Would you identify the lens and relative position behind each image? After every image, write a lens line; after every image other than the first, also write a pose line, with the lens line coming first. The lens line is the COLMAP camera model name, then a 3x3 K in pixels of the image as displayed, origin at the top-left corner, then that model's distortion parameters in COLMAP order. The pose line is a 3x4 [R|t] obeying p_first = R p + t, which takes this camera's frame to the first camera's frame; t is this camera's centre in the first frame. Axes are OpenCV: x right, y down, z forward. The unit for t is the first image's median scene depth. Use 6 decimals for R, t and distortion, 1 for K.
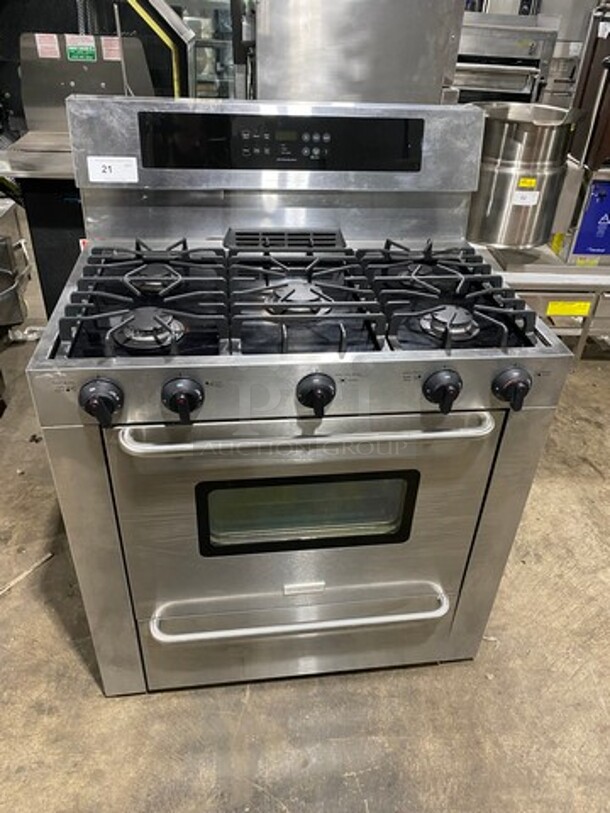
lens RADIAL K [[582.5, 0, 309.4], [0, 582.5, 409.0], [0, 0, 1]] dist [-0.012224, -0.009332]
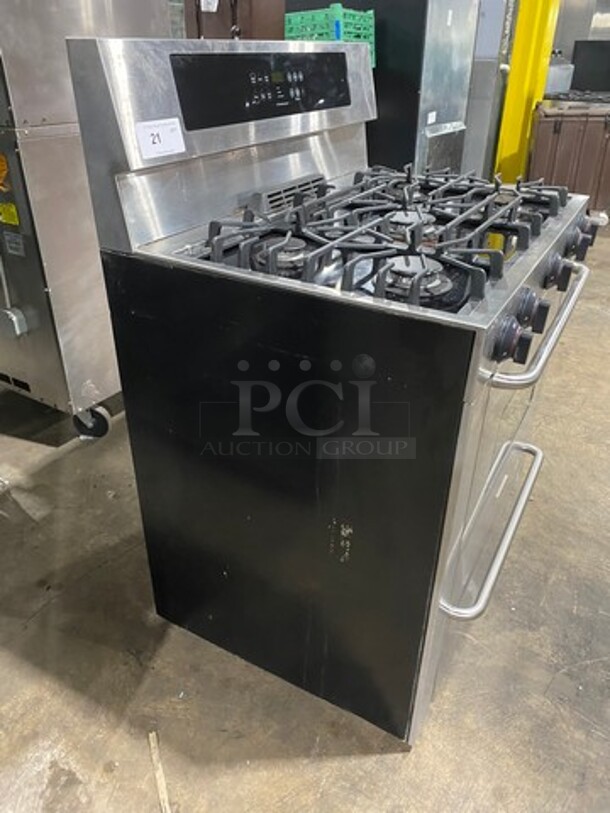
lens RADIAL K [[614.1, 0, 303.9], [0, 614.1, 406.4], [0, 0, 1]] dist [-0.006533, 0.003258]
pose [[0.595813, -0.434618, 0.675363, -0.868872], [0.440976, 0.879856, 0.177183, -0.173419], [-0.671229, 0.192251, 0.715885, 0.394023]]
